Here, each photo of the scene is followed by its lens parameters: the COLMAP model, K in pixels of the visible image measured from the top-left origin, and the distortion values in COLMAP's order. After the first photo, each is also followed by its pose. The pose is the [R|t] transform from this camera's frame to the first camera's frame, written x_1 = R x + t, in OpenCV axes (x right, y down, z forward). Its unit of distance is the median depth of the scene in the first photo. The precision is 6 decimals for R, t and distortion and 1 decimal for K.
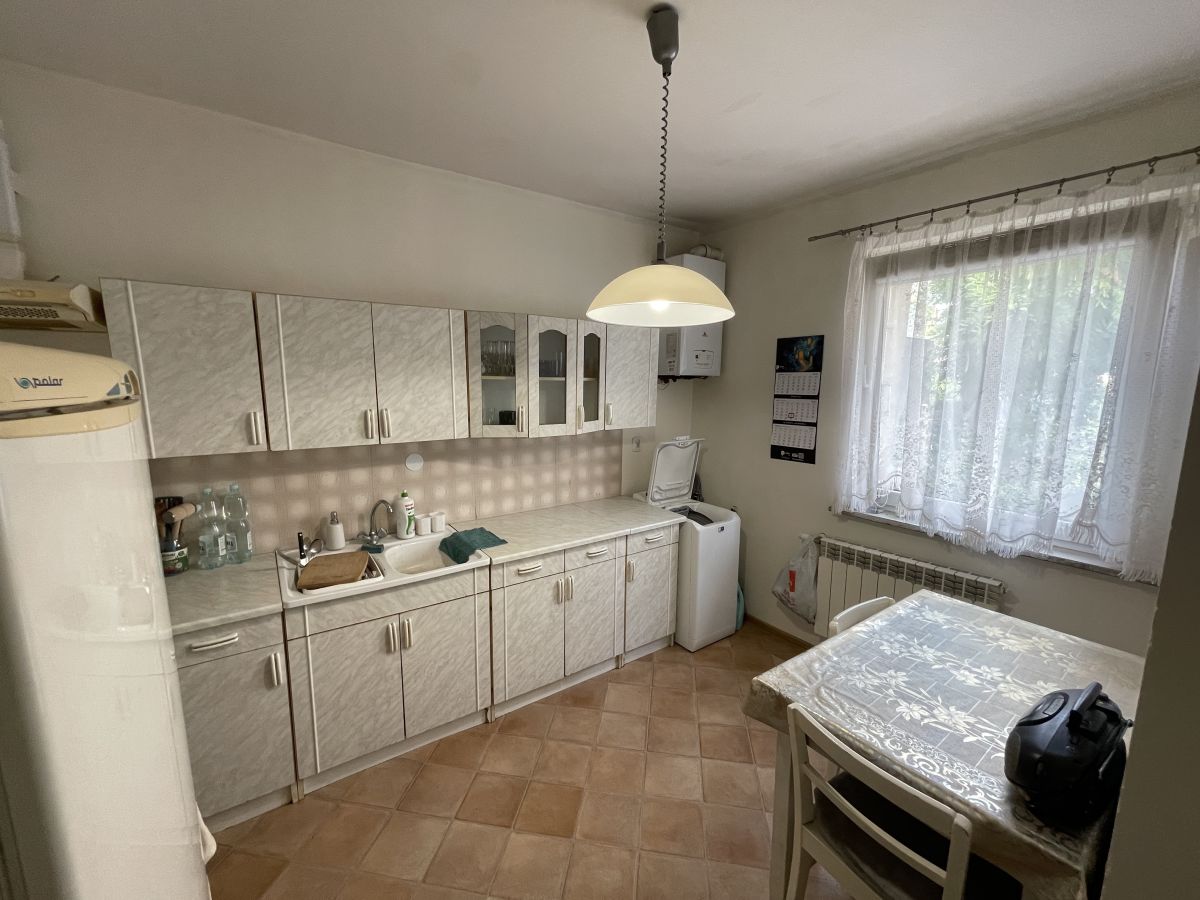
lens RADIAL K [[478.0, 0, 594.3], [0, 478.0, 450.9], [0, 0, 1]] dist [0.000240, 0.000013]
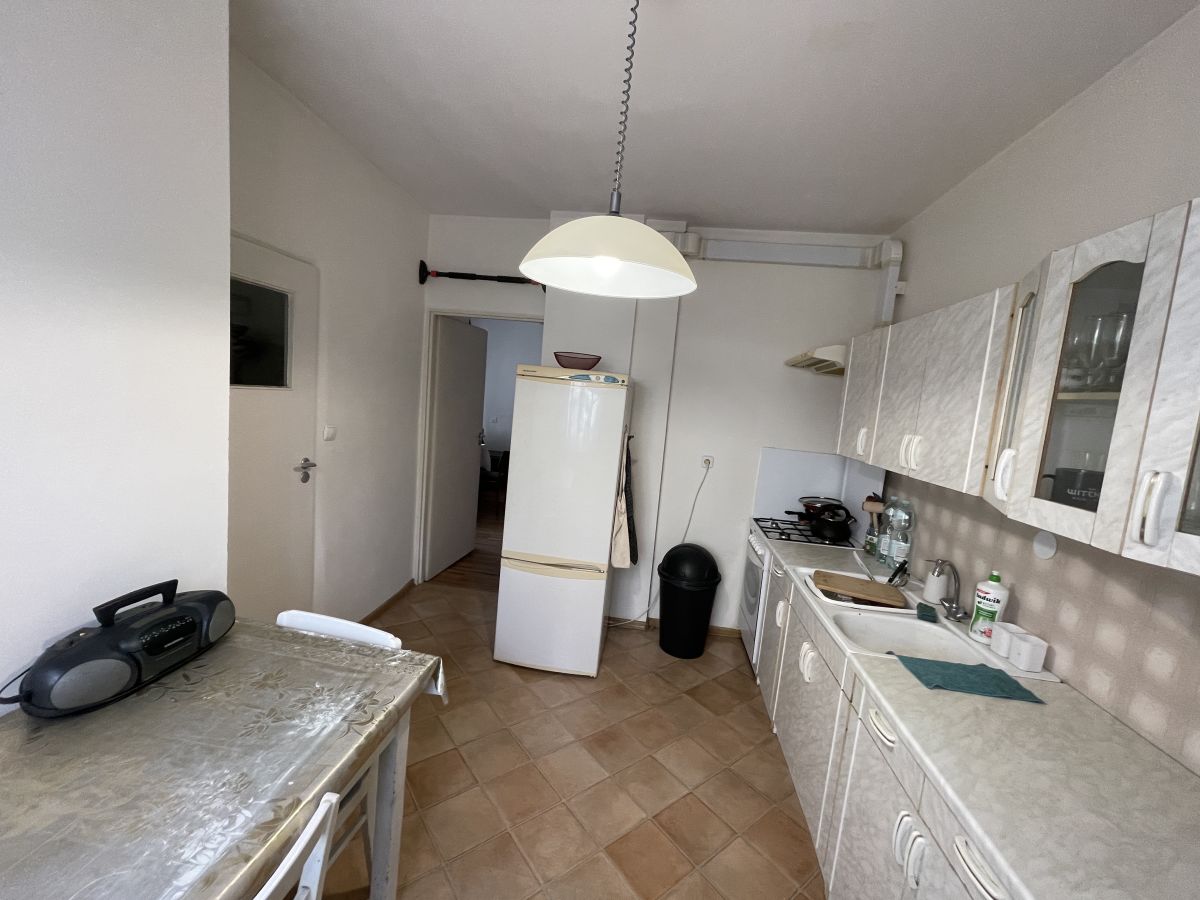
lens RADIAL K [[478.0, 0, 597.6], [0, 478.0, 448.5], [0, 0, 1]] dist [0.000240, 0.000013]
pose [[-0.671691, 0.011498, -0.740742, 0.527276], [-0.202137, 0.959096, 0.198182, -0.114679], [0.712721, 0.282848, -0.641892, 1.103595]]
